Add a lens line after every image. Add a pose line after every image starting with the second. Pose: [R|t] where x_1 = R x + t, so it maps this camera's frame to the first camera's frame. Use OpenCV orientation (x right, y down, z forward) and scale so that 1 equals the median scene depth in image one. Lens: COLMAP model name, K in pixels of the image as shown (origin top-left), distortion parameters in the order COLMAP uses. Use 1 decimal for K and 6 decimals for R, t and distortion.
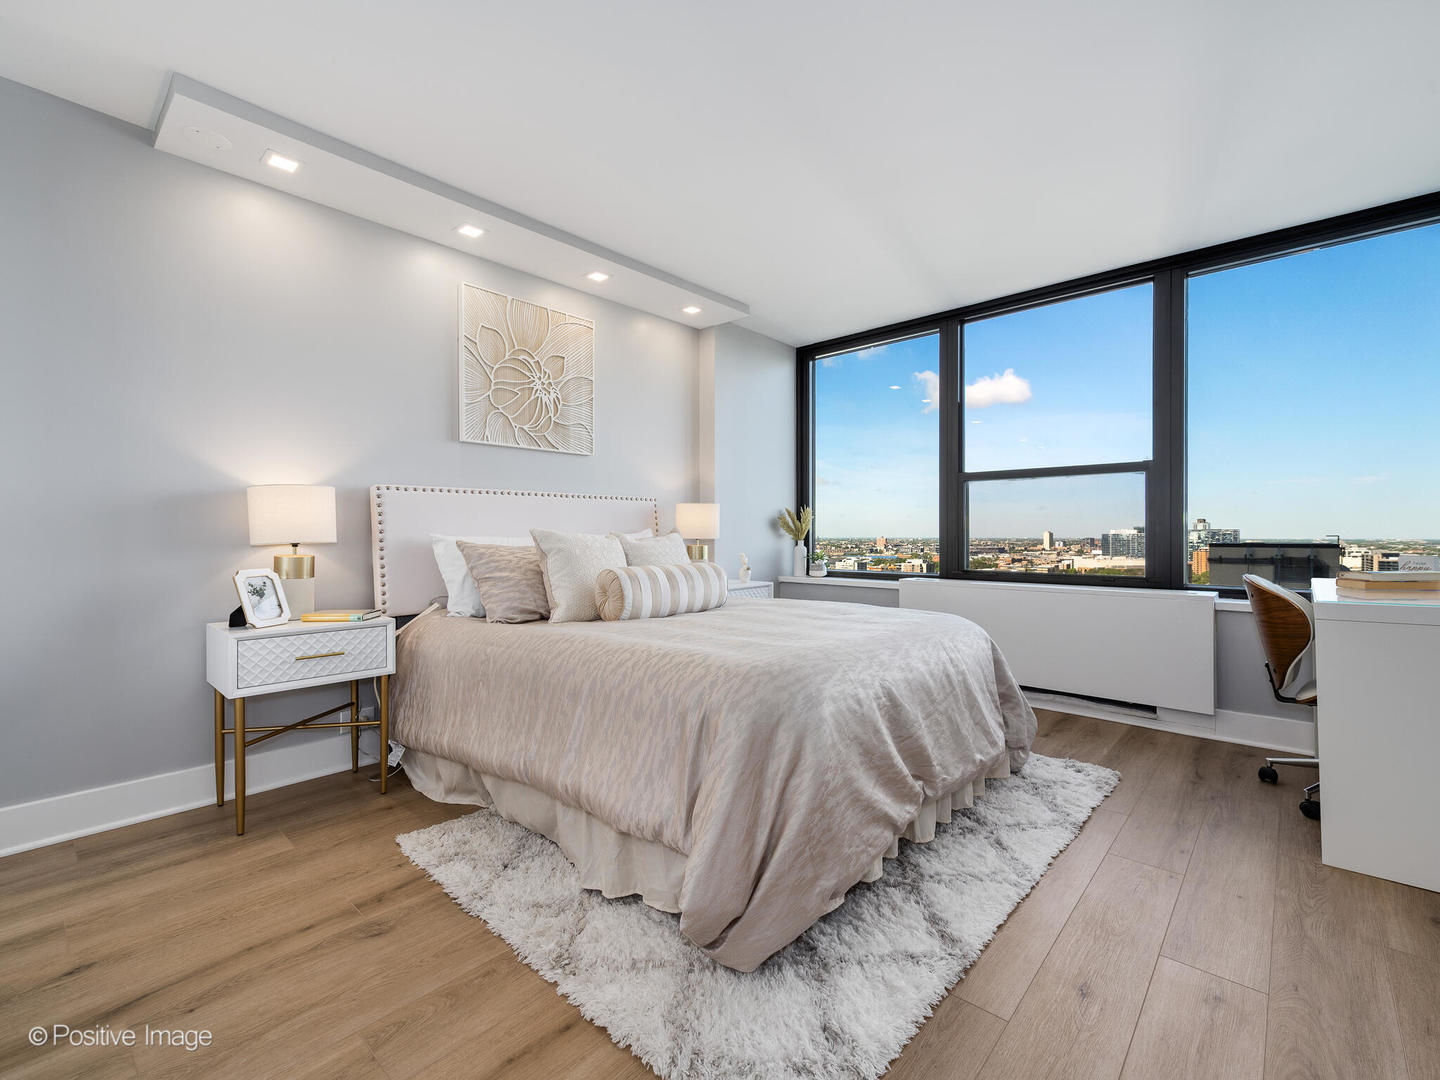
lens RADIAL K [[605.7, 0, 716.8], [0, 605.7, 529.8], [0, 0, 1]] dist [-0.041892, -0.000006]
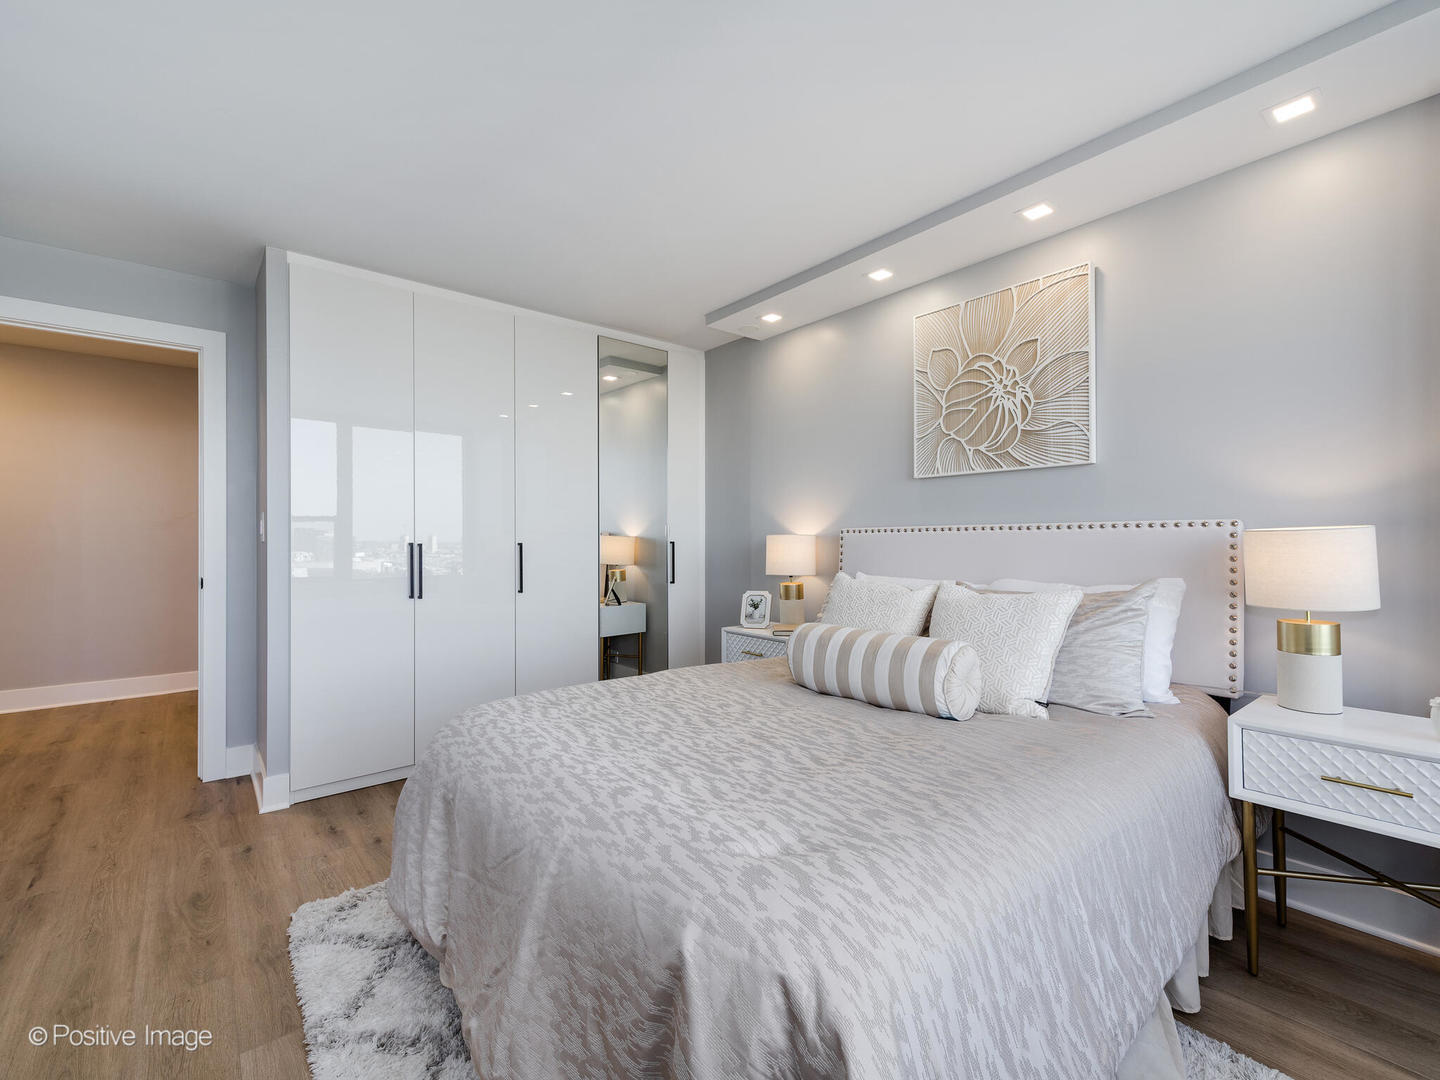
lens RADIAL K [[631.2, 0, 715.0], [0, 631.2, 536.4], [0, 0, 1]] dist [-0.001165, -0.000451]
pose [[-0.129441, -0.037290, -0.990886, 0.579867], [-0.028503, 0.999020, -0.033873, -0.009421], [0.991177, 0.023859, -0.130377, 0.753599]]
